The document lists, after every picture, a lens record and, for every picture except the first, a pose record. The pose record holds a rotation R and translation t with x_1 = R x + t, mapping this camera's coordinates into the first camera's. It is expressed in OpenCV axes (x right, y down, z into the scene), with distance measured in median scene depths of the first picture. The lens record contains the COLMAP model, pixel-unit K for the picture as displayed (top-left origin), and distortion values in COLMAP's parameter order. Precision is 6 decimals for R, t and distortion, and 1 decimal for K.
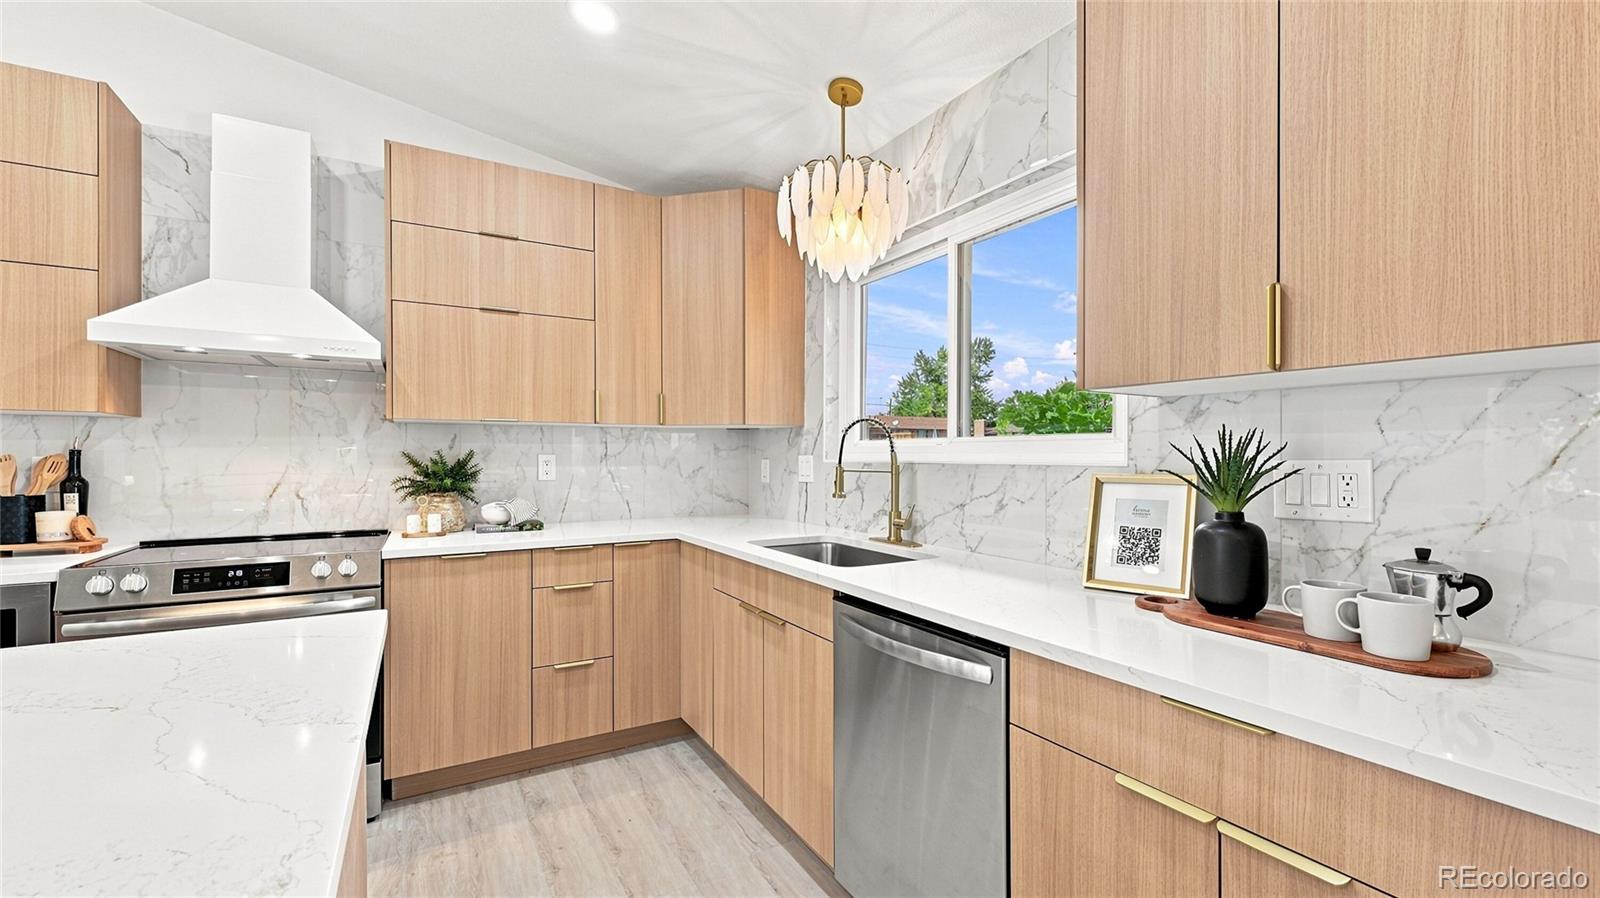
lens RADIAL K [[660.5, 0, 804.6], [0, 660.5, 453.4], [0, 0, 1]] dist [-0.002136, -0.000221]
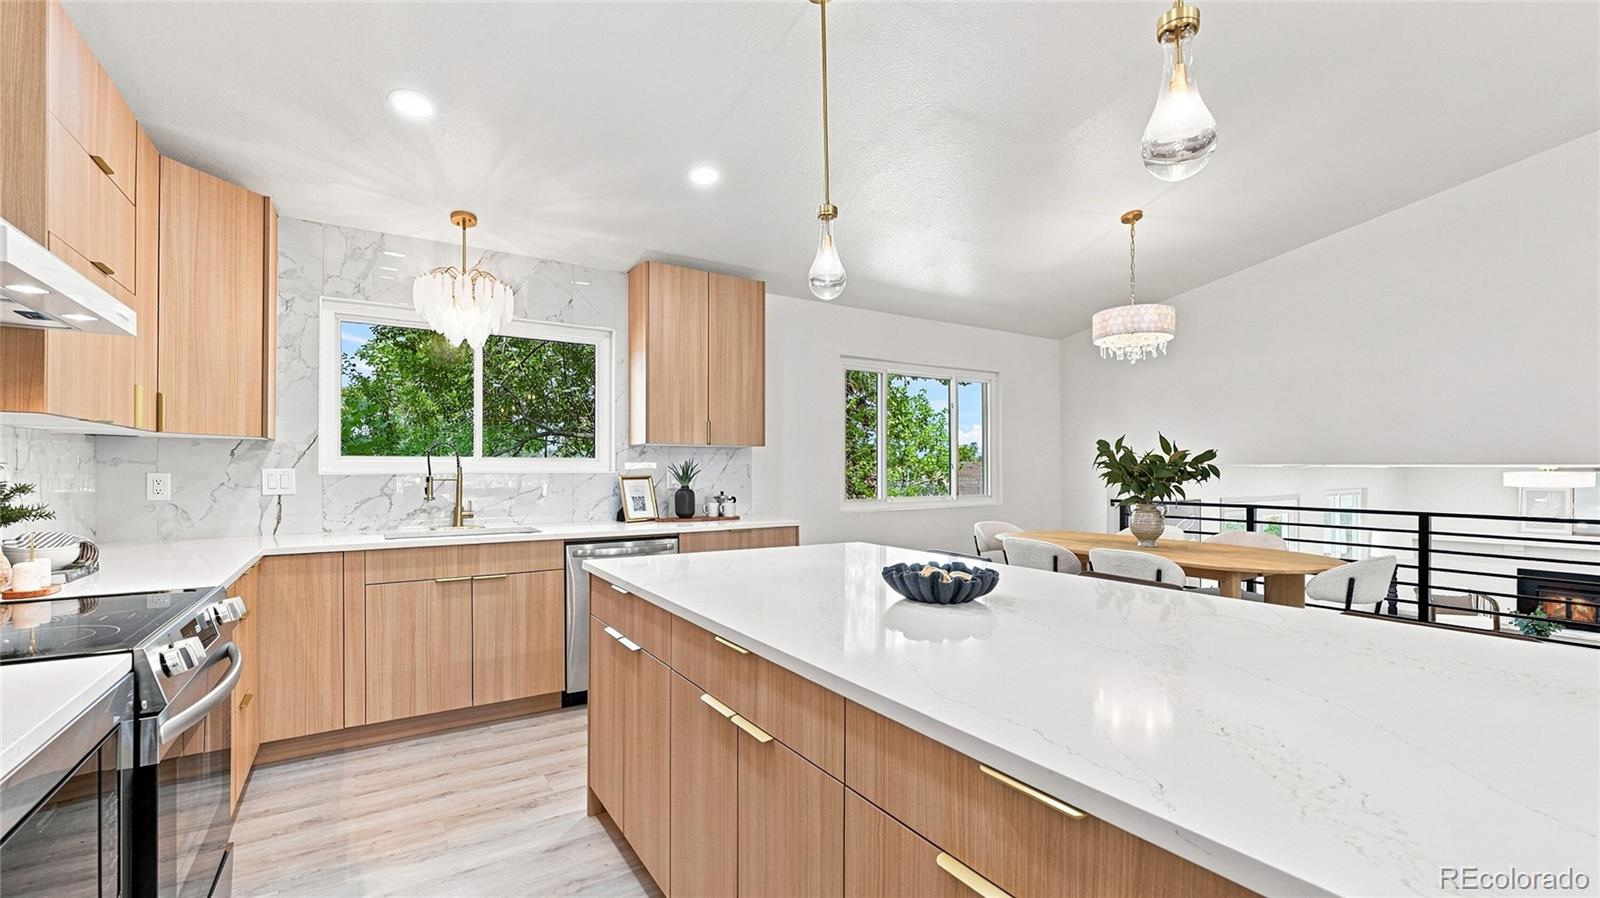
lens RADIAL K [[678.4, 0, 799.8], [0, 678.4, 468.1], [0, 0, 1]] dist [0.006451, -0.000694]
pose [[-0.037162, -0.000717, 0.999309, -1.540954], [-0.002295, 0.999997, 0.000632, -0.000628], [-0.999307, -0.002270, -0.037164, 0.330858]]
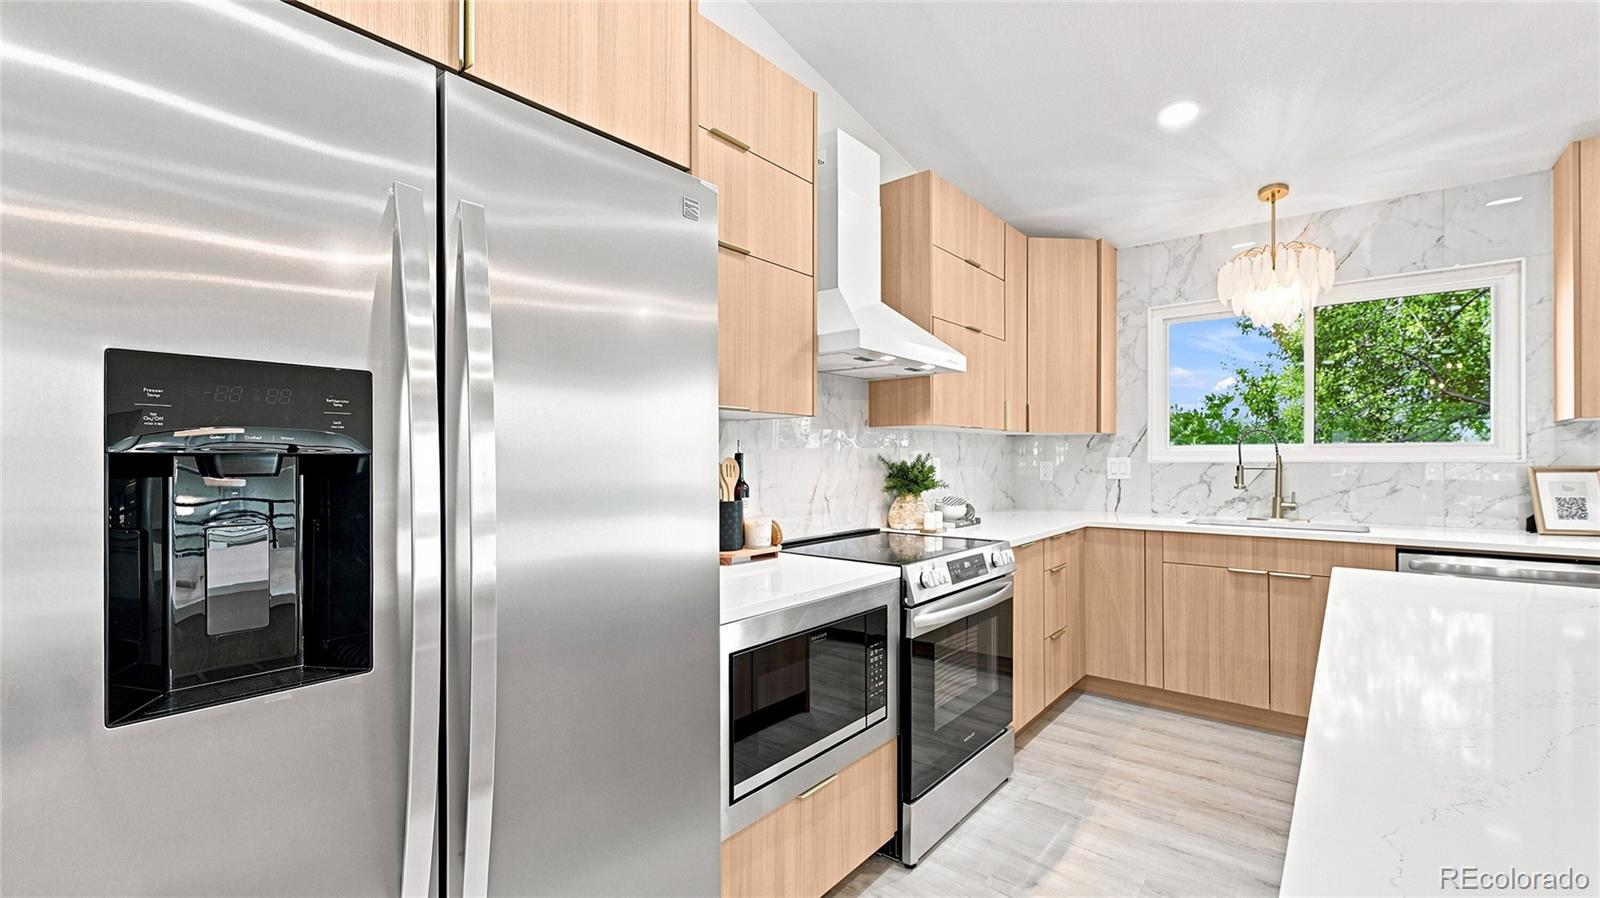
lens RADIAL K [[660.5, 0, 805.1], [0, 660.5, 455.5], [0, 0, 1]] dist [-0.002136, -0.000221]
pose [[0.939002, -0.002557, 0.343901, -1.393655], [0.003515, 0.999991, -0.002165, -0.000198], [-0.343892, 0.003242, 0.939003, 0.050884]]
